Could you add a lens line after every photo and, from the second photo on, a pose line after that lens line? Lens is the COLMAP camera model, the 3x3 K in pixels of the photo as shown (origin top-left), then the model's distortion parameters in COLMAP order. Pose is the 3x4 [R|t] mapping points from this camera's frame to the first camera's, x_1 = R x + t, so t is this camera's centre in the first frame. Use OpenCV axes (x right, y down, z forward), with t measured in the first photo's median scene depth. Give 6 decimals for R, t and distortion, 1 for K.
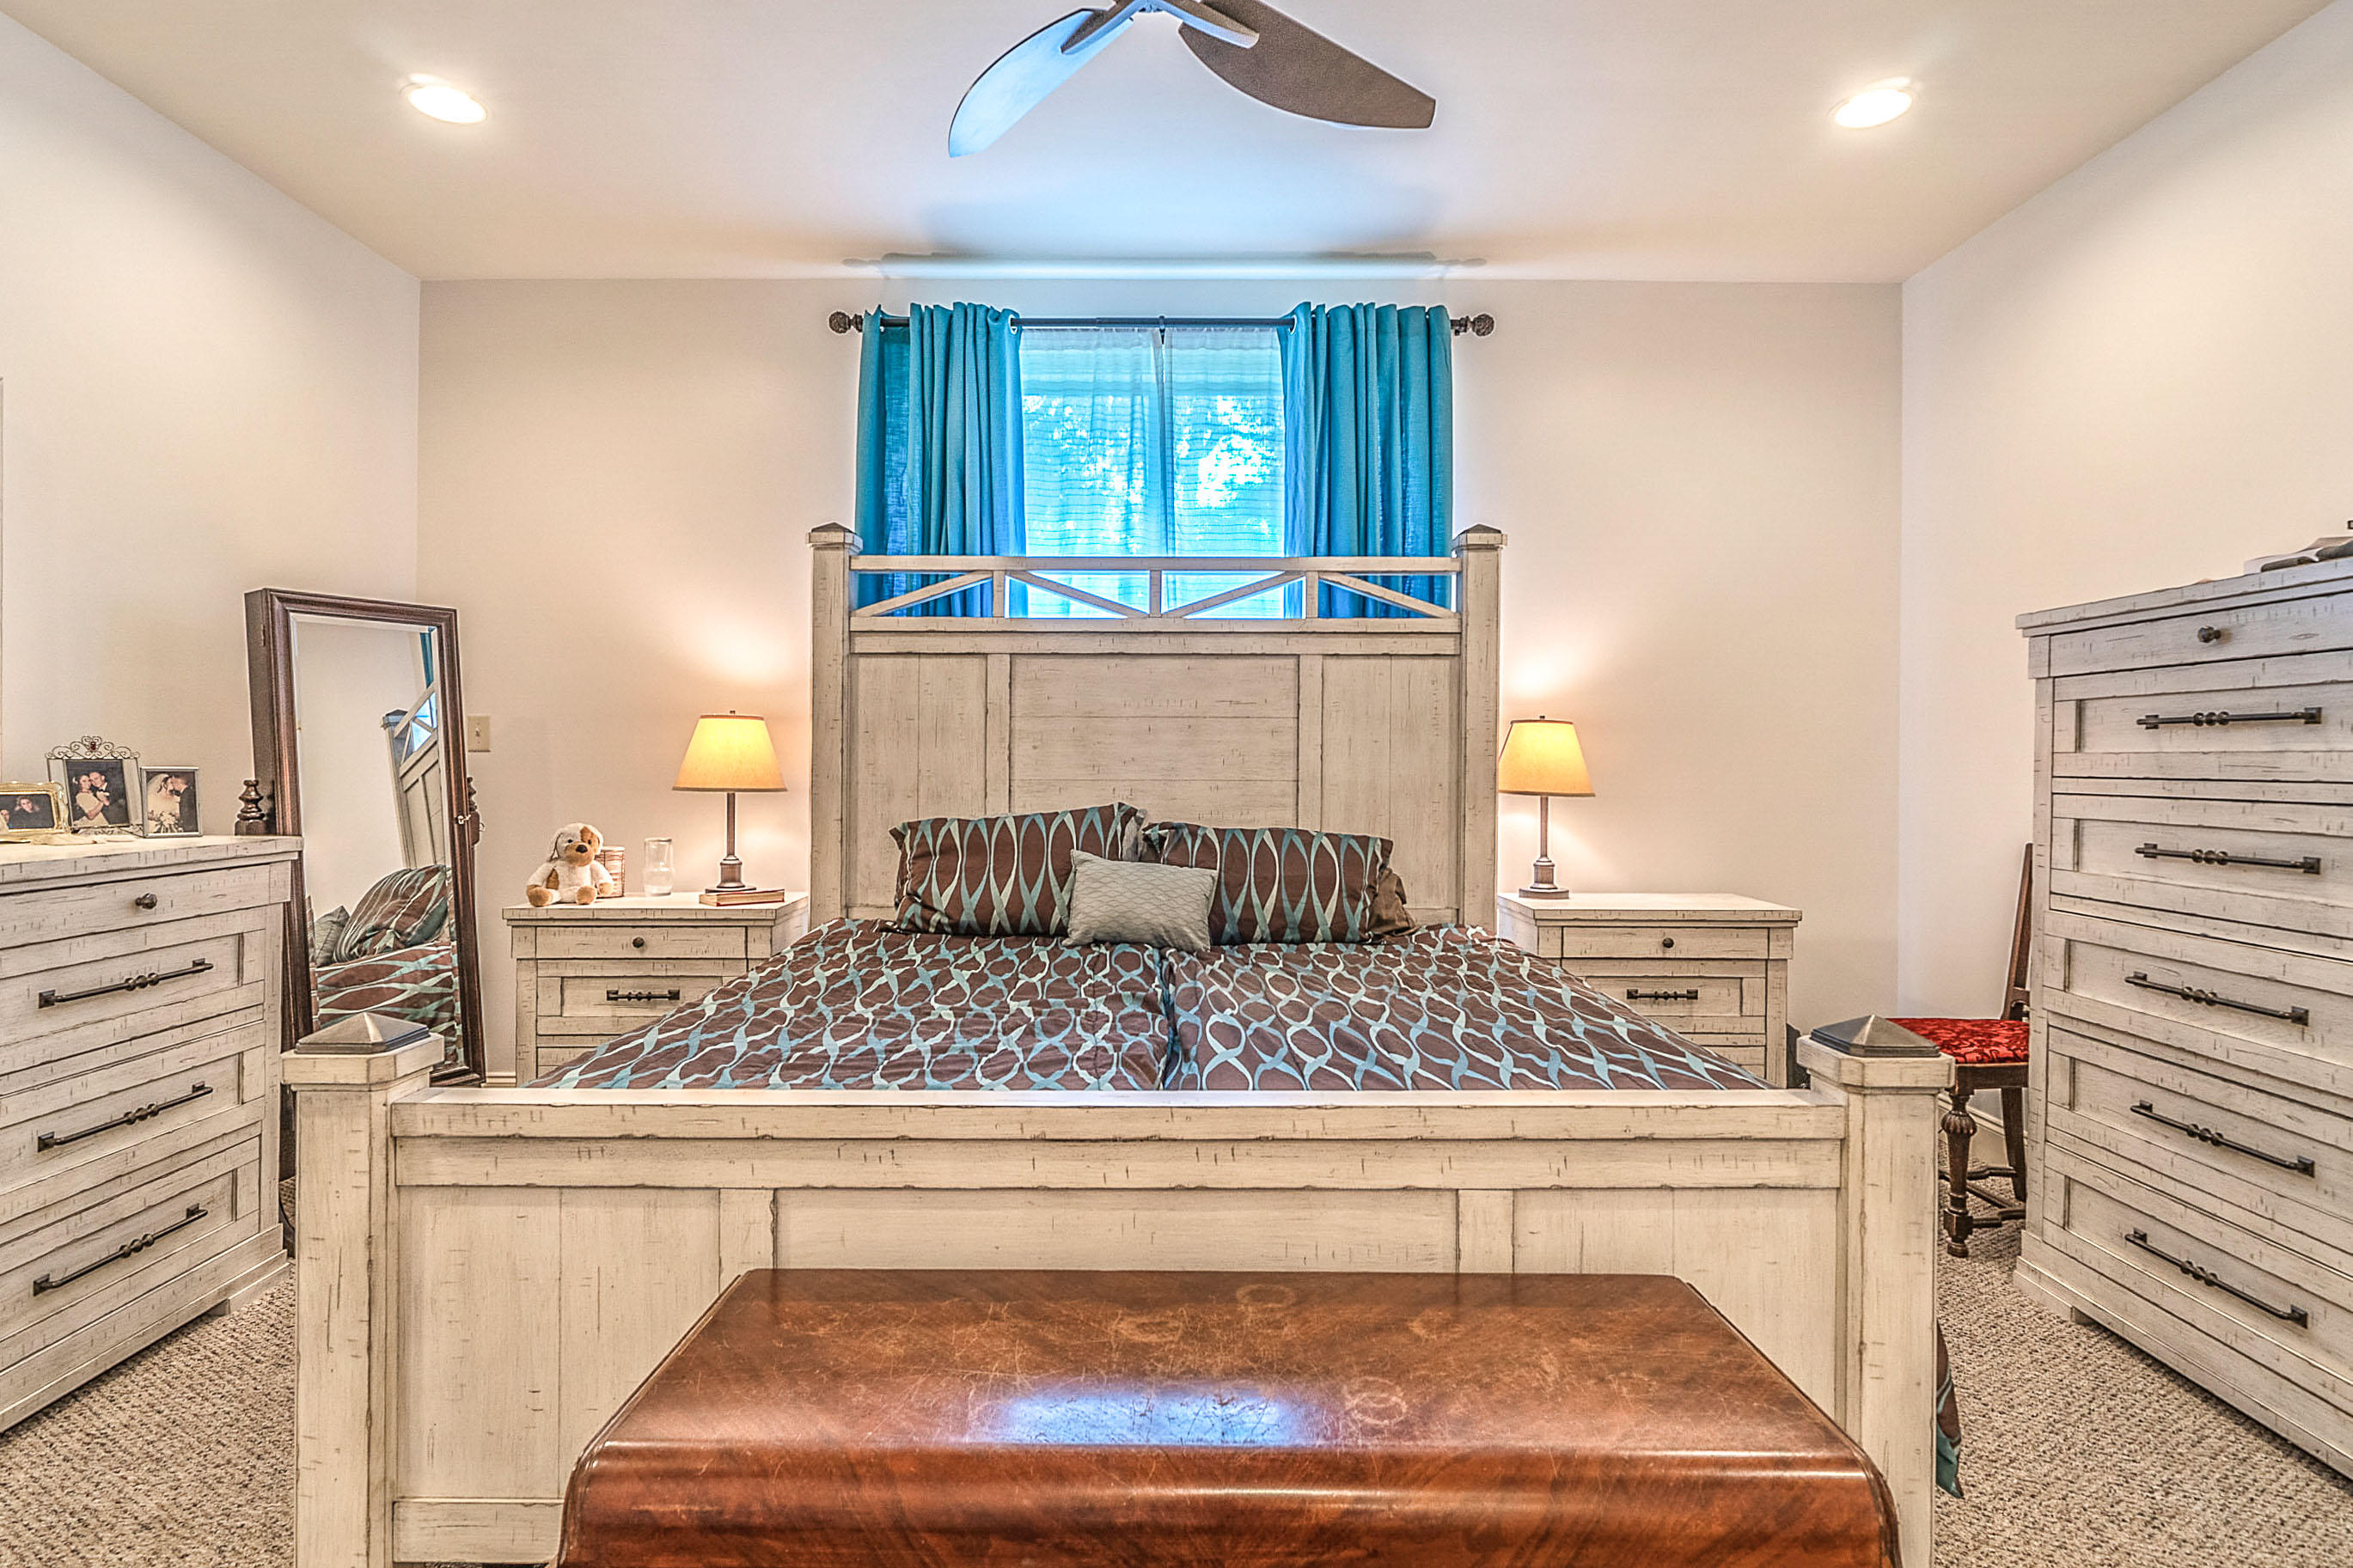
lens RADIAL K [[1274.7, 0, 1172.1], [0, 1274.7, 772.5], [0, 0, 1]] dist [-0.002376, -0.003428]
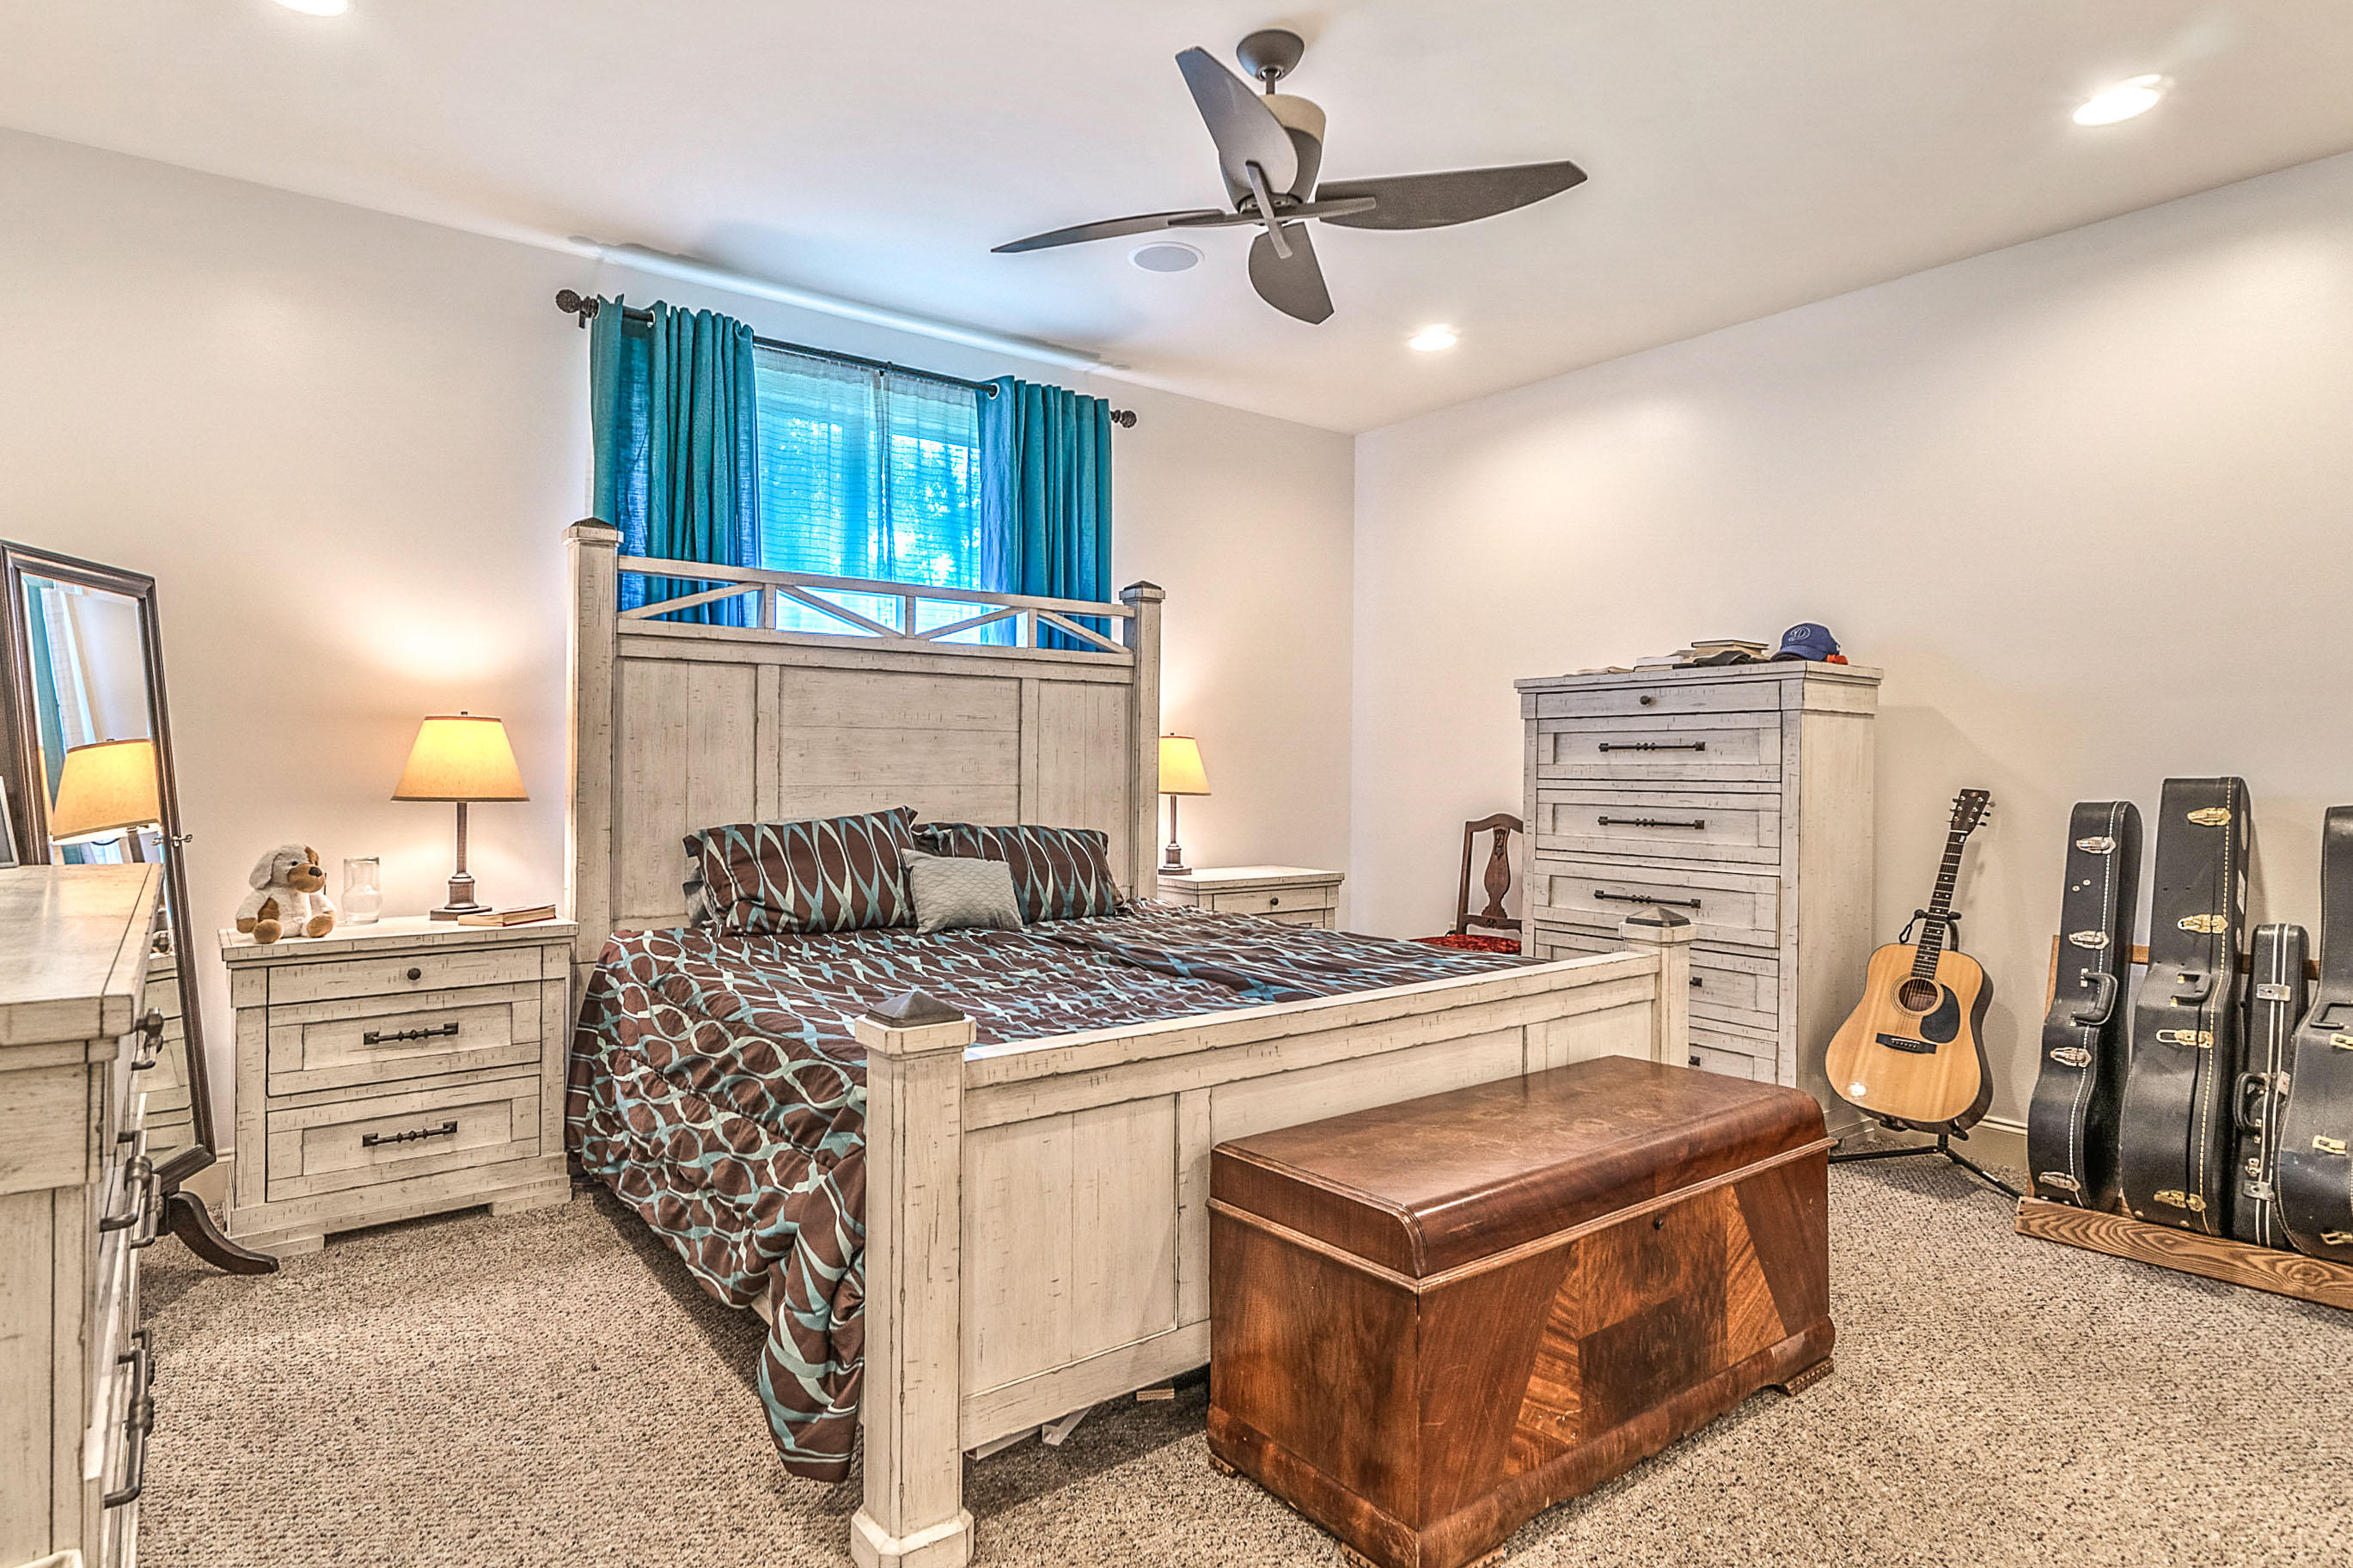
lens RADIAL K [[1274.7, 0, 1186.6], [0, 1274.7, 785.8], [0, 0, 1]] dist [-0.002376, -0.003428]
pose [[0.790025, -0.007508, 0.613028, -0.513195], [0.003687, 0.999965, 0.007496, -0.001275], [-0.613063, -0.003662, 0.790026, -0.024068]]
